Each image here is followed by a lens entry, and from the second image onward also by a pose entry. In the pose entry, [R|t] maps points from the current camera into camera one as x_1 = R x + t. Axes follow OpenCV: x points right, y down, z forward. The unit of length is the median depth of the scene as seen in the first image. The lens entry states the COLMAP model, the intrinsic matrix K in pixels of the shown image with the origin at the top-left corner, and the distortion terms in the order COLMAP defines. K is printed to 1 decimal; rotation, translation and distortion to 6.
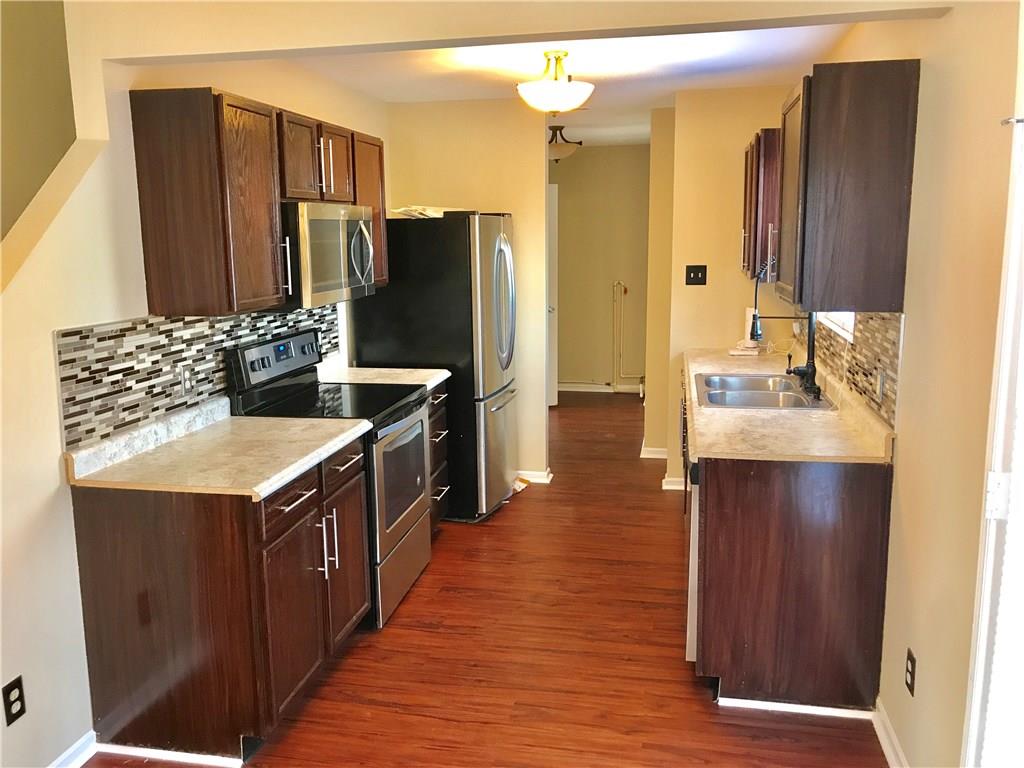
lens RADIAL K [[842.1, 0, 503.2], [0, 842.1, 380.2], [0, 0, 1]] dist [0.042504, -0.078300]
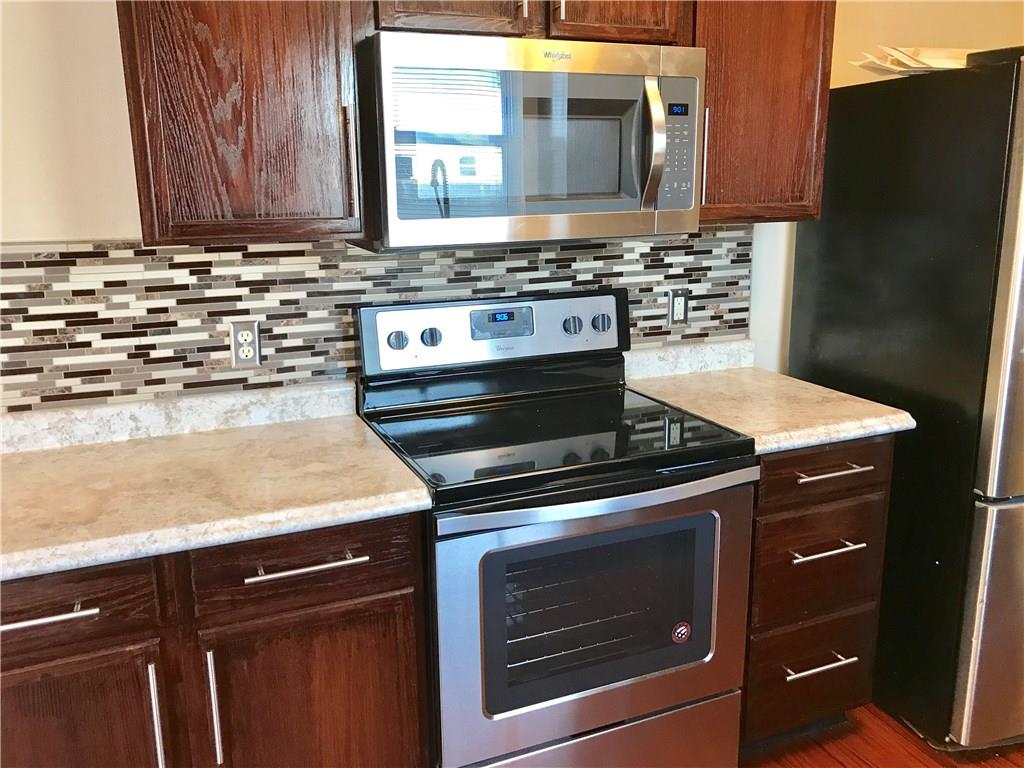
lens RADIAL K [[855.7, 0, 507.9], [0, 855.7, 372.7], [0, 0, 1]] dist [0.083882, -0.137856]
pose [[0.561805, 0.192275, -0.804615, 0.254696], [-0.139875, 0.980690, 0.136686, -0.094217], [0.815359, 0.035755, 0.577851, 0.775991]]
